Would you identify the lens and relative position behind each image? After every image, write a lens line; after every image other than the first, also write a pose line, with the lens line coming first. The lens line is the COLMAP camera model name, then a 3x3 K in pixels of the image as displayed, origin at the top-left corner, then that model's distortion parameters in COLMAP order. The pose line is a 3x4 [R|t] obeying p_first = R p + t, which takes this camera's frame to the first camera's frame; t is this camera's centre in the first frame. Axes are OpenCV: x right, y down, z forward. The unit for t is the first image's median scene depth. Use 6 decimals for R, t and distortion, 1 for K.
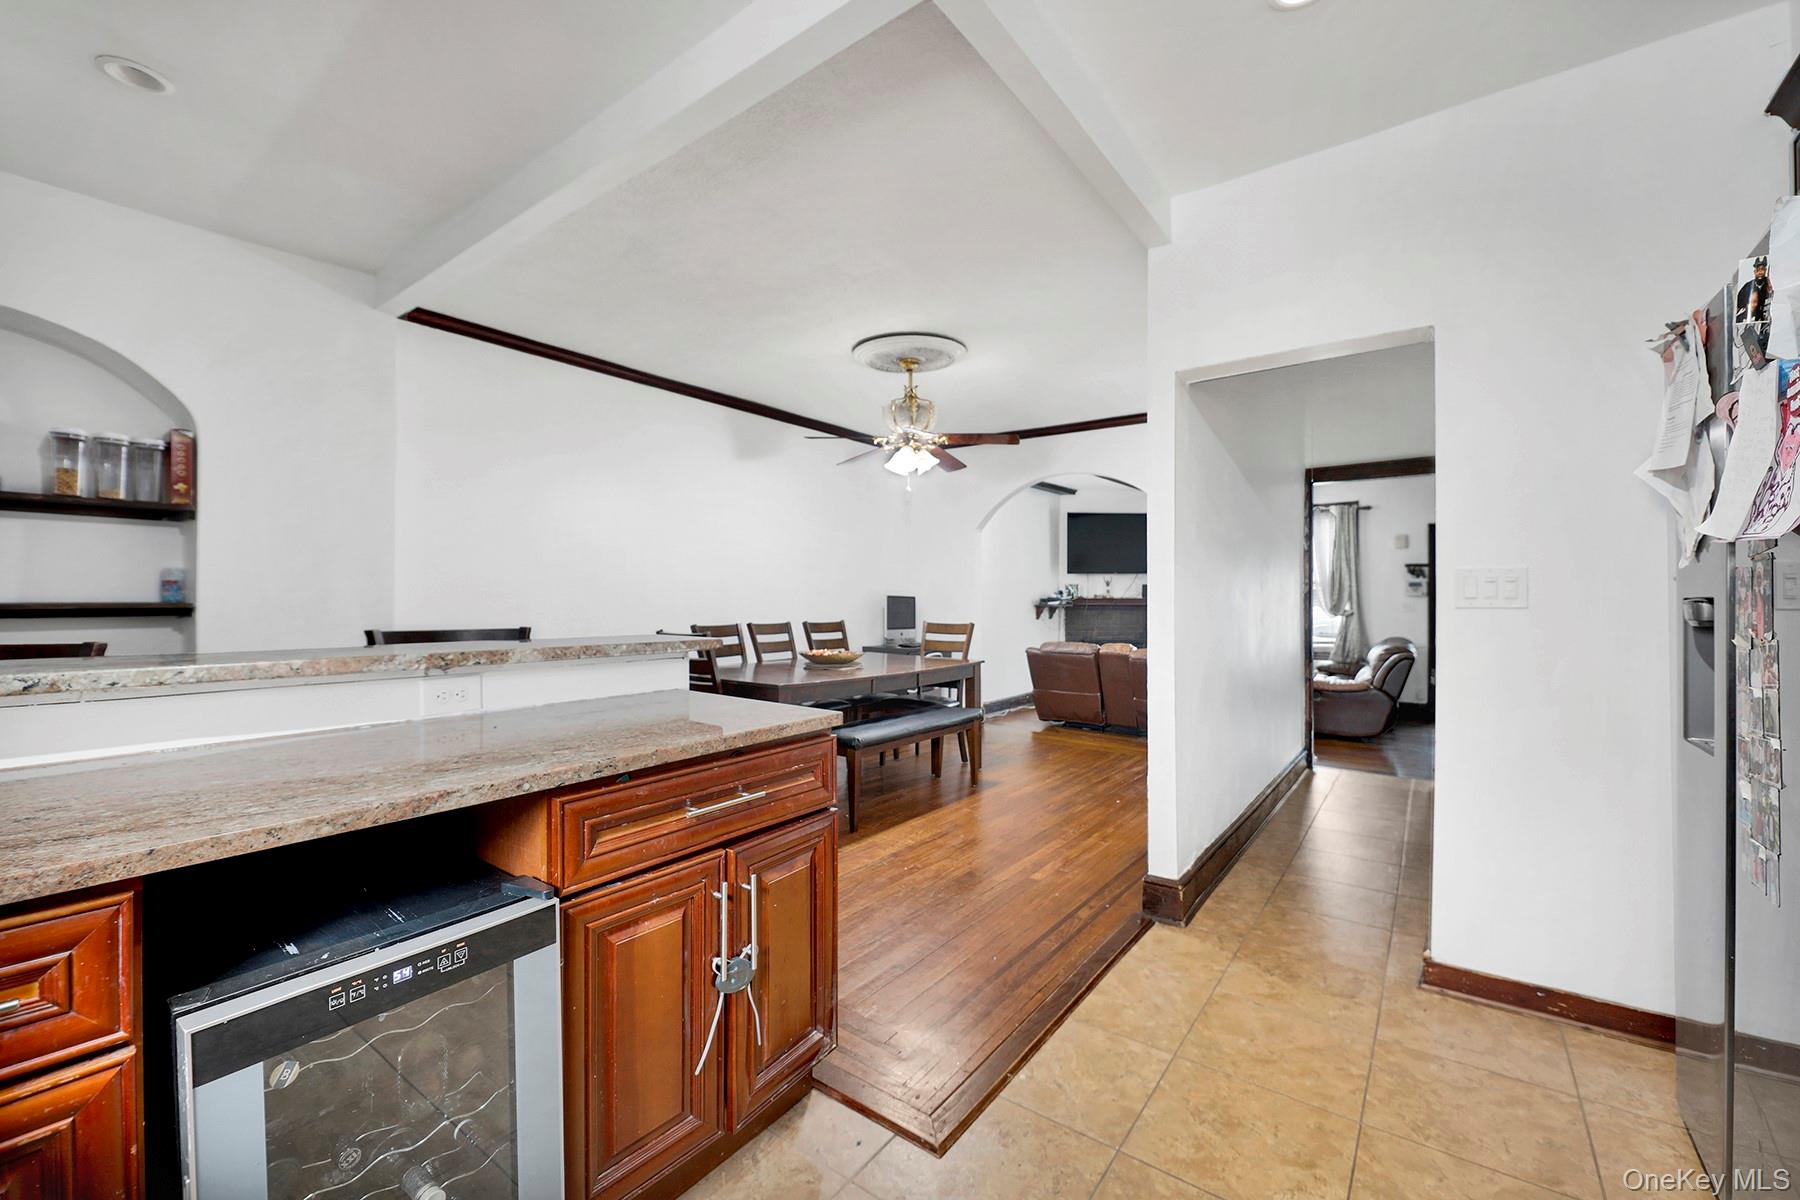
lens RADIAL K [[729.1, 0, 894.7], [0, 729.1, 596.9], [0, 0, 1]] dist [0.000029, -0.000020]
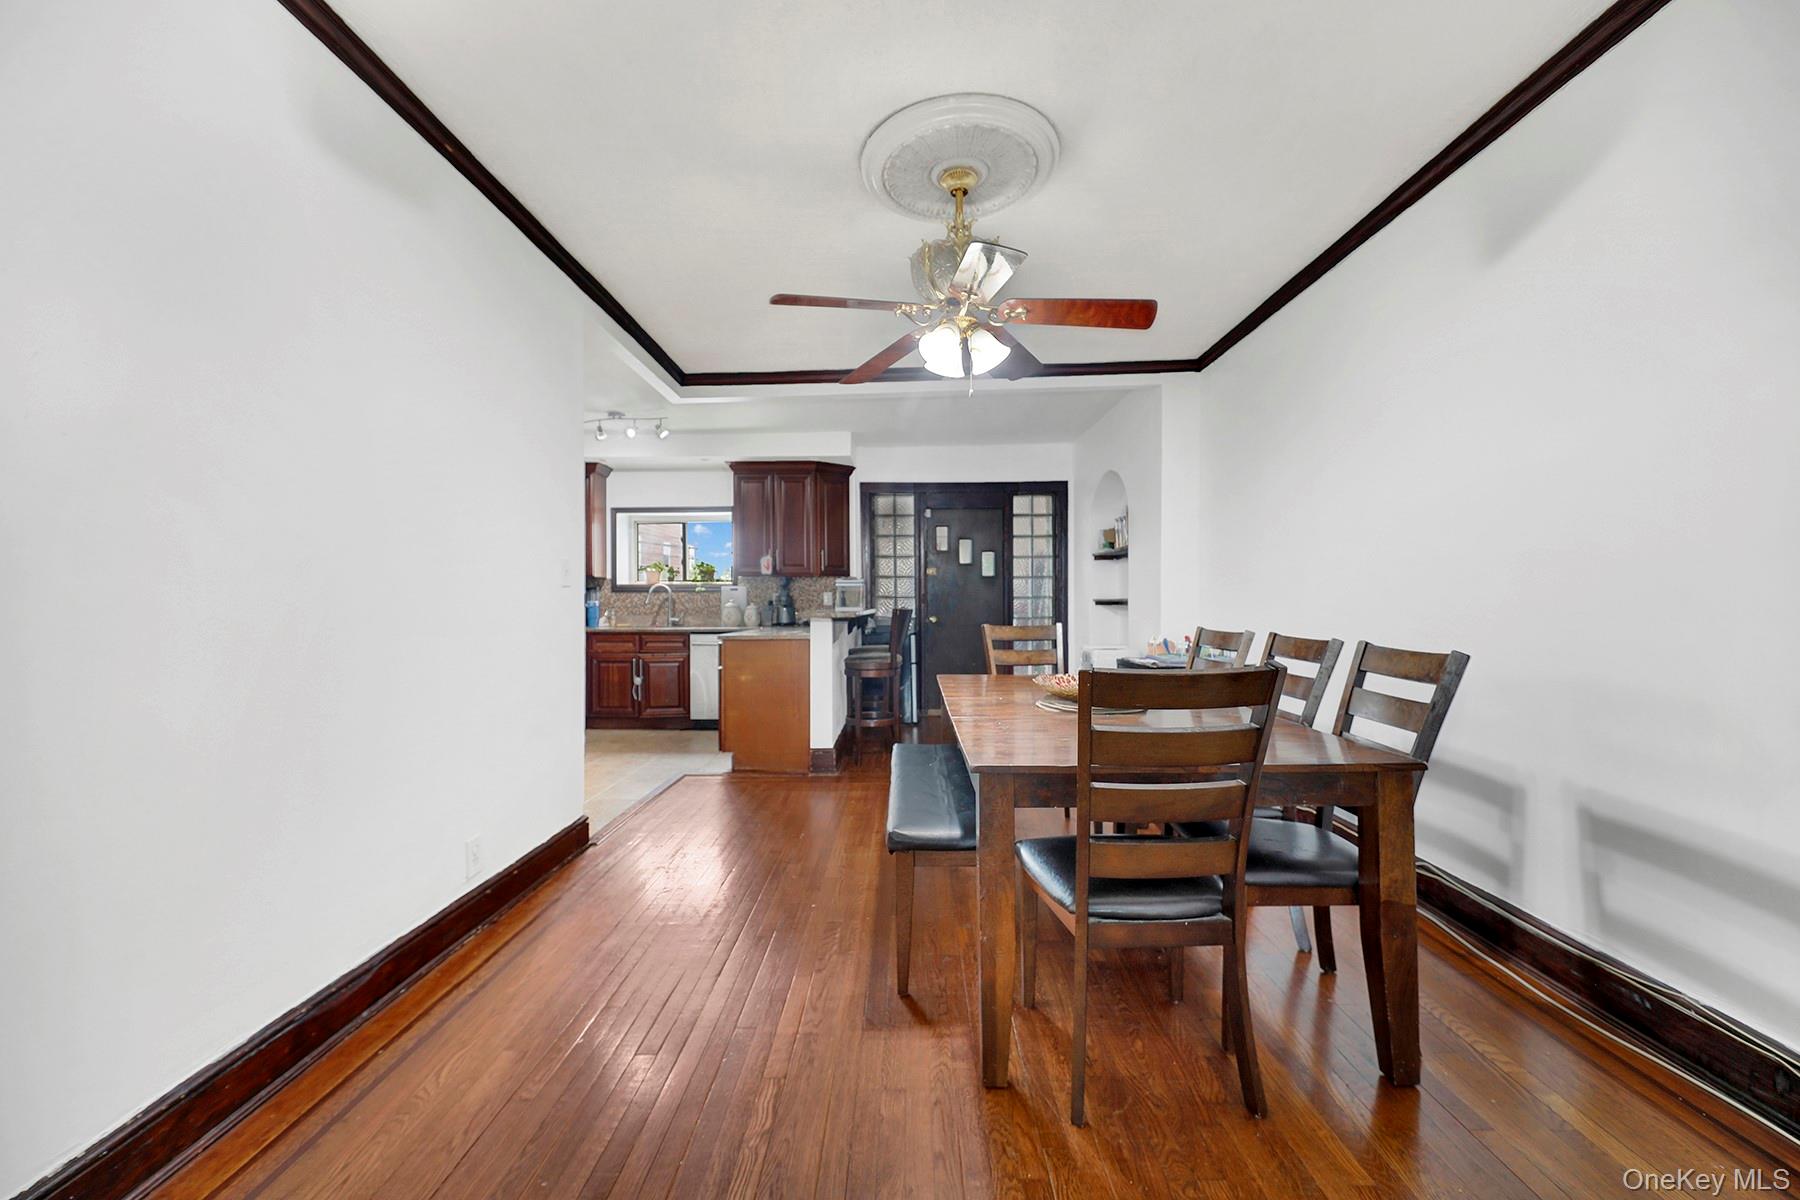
lens RADIAL K [[718.3, 0, 900.0], [0, 718.3, 600.0], [0, 0, 1]] dist [0.001074, 0.000255]
pose [[-0.807704, 0.001061, -0.589587, 0.194956], [0.004697, 0.999978, -0.004635, 0.007051], [0.589569, -0.006513, -0.807692, 0.716011]]
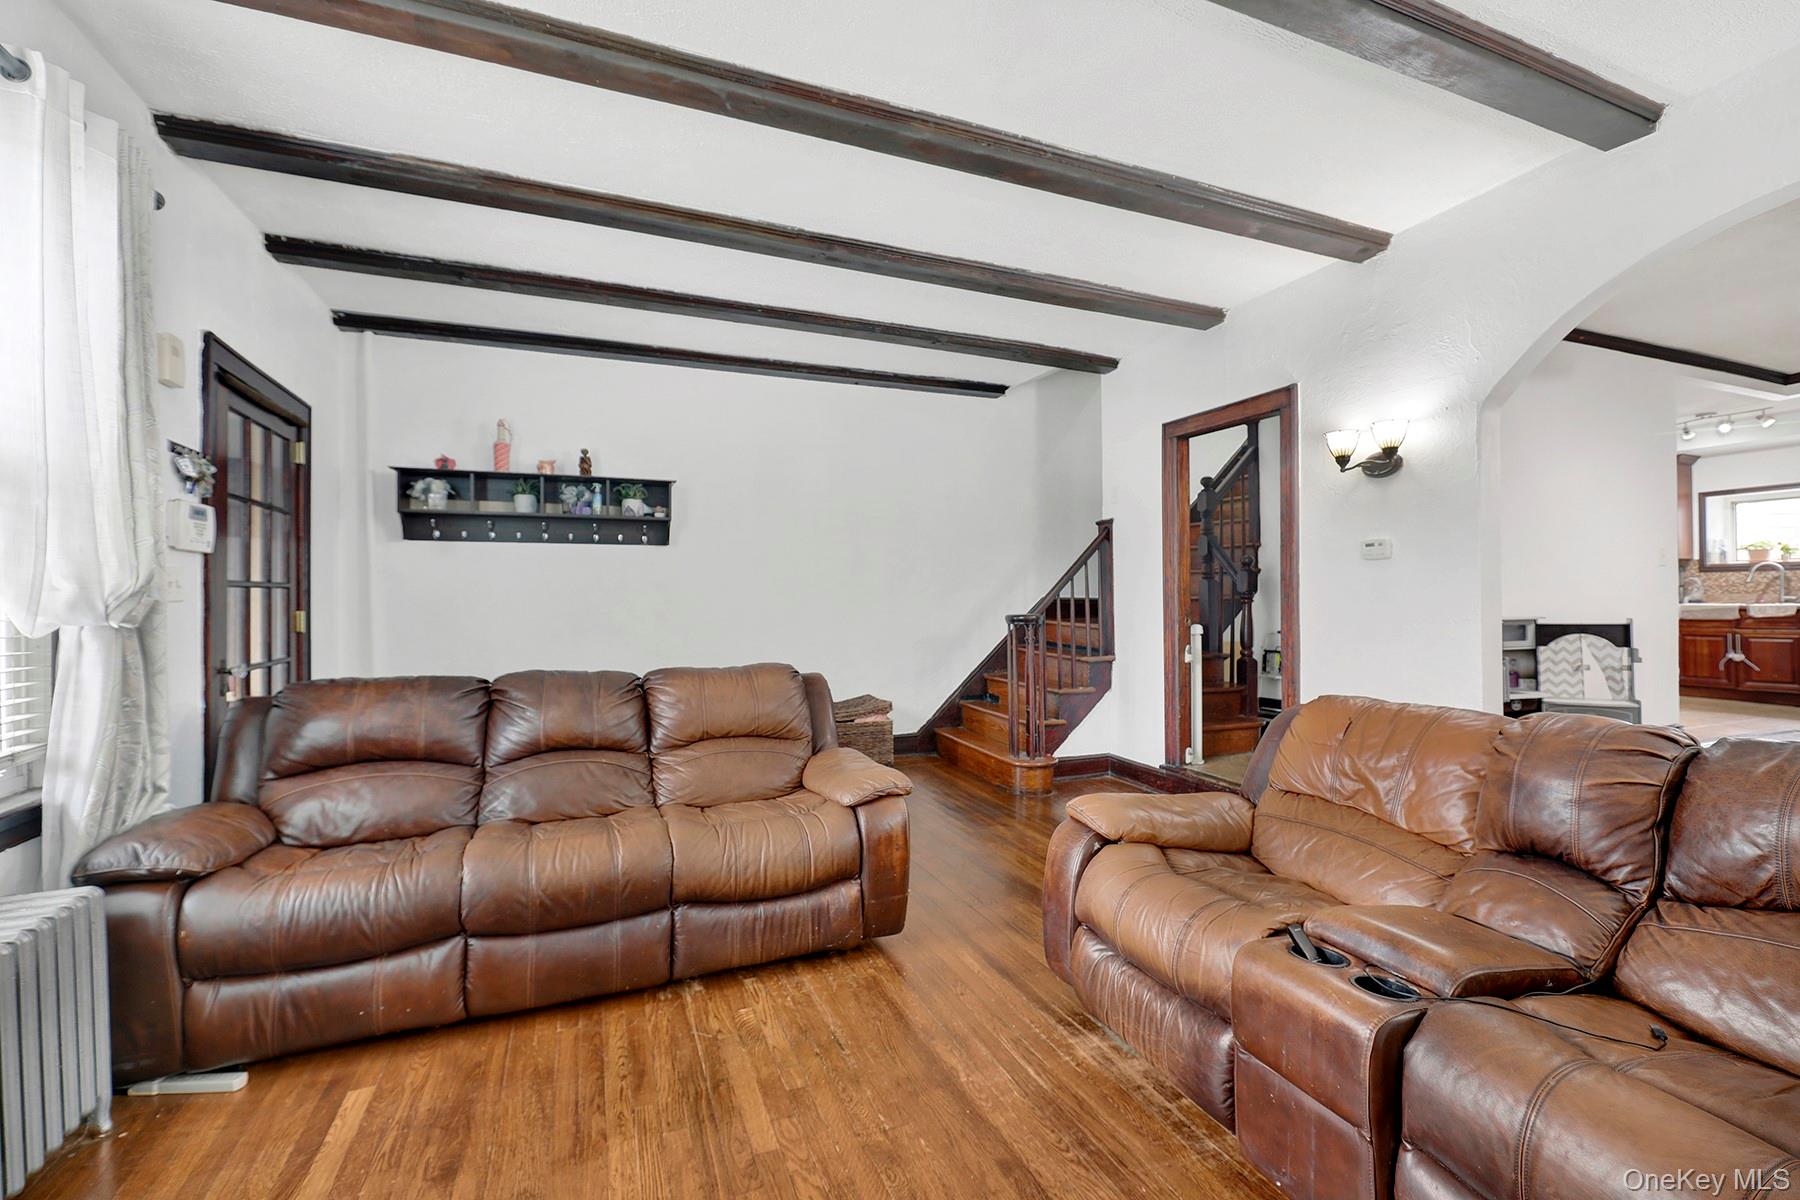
lens RADIAL K [[718.3, 0, 900.0], [0, 718.3, 600.0], [0, 0, 1]] dist [0.001074, 0.000255]
pose [[-0.832678, 0.005899, 0.553726, 0.298989], [0.006458, 0.999979, -0.000942, 0.020797], [-0.553720, 0.002791, -0.832698, 1.111888]]
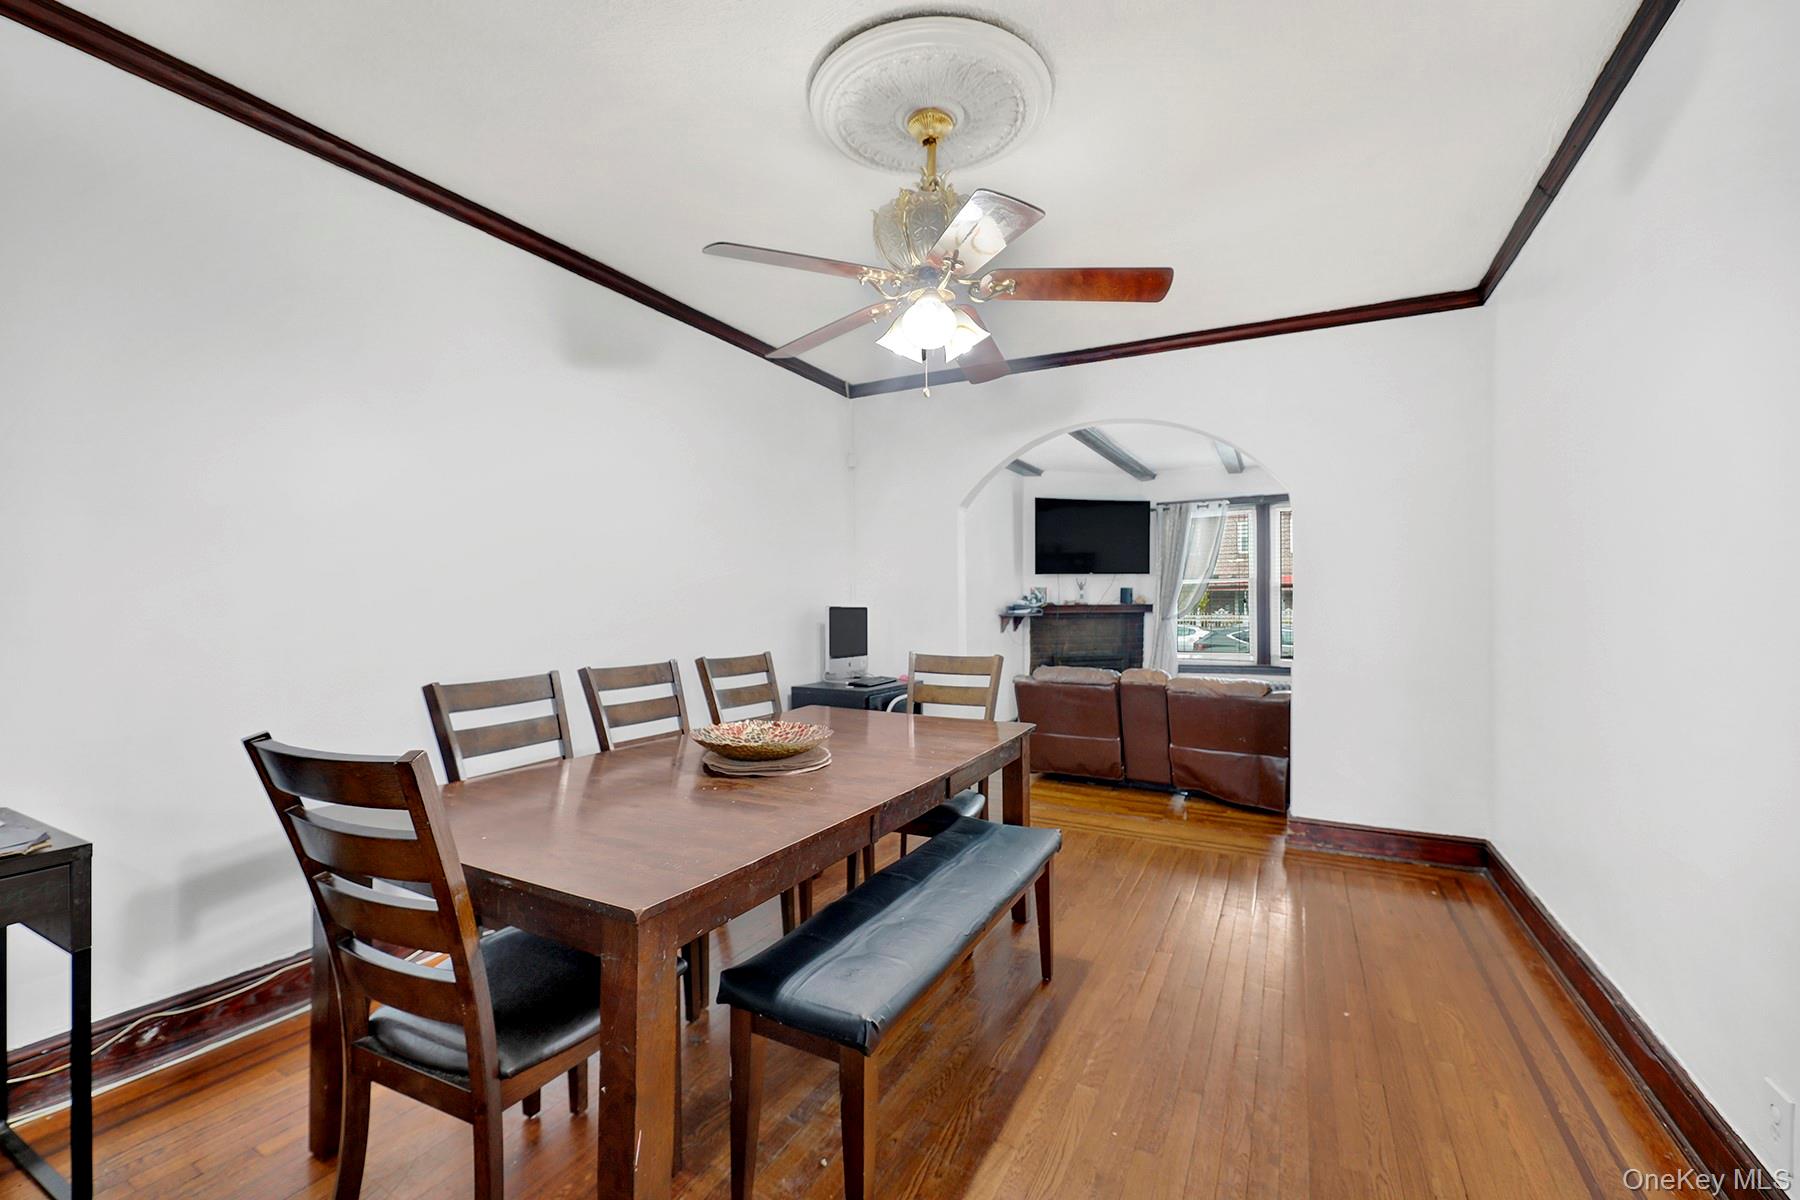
lens RADIAL K [[730.3, 0, 891.0], [0, 730.3, 601.1], [0, 0, 1]] dist [0.001109, -0.003485]
pose [[0.990035, -0.007170, 0.140638, -0.035875], [0.007310, 0.999973, -0.000481, -0.003948], [-0.140631, 0.001504, 0.990061, 0.272156]]
